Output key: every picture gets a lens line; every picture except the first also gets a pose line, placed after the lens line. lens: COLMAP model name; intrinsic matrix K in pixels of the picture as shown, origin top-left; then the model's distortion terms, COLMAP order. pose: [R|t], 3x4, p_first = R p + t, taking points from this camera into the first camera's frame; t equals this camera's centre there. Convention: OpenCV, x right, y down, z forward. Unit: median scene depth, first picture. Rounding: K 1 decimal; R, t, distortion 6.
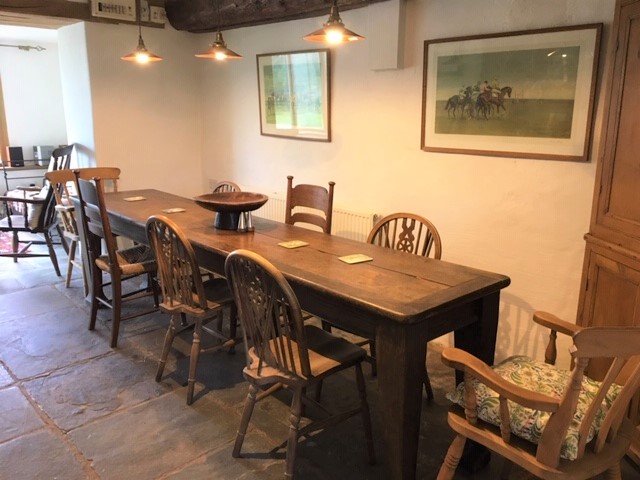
lens RADIAL K [[524.3, 0, 320.0], [0, 524.3, 240.0], [0, 0, 1]] dist [-0.004992, -0.013000]
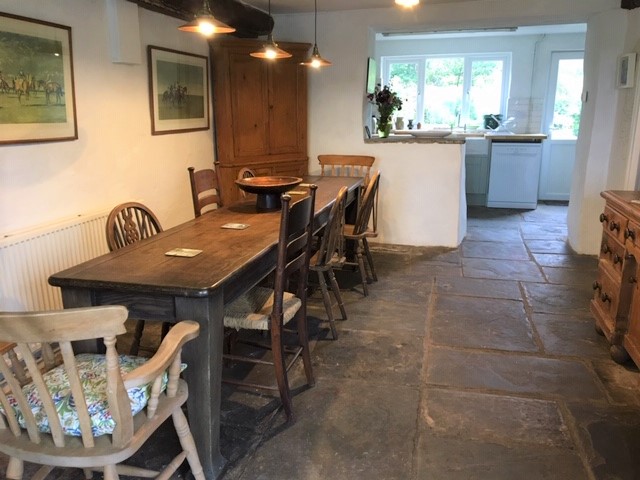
lens RADIAL K [[524.3, 0, 320.0], [0, 524.3, 240.0], [0, 0, 1]] dist [-0.004992, -0.013000]
pose [[-0.519199, -0.217153, 0.826606, -1.141321], [0.200056, 0.909432, 0.364570, -0.336831], [-0.830909, 0.354652, -0.428733, 1.376221]]
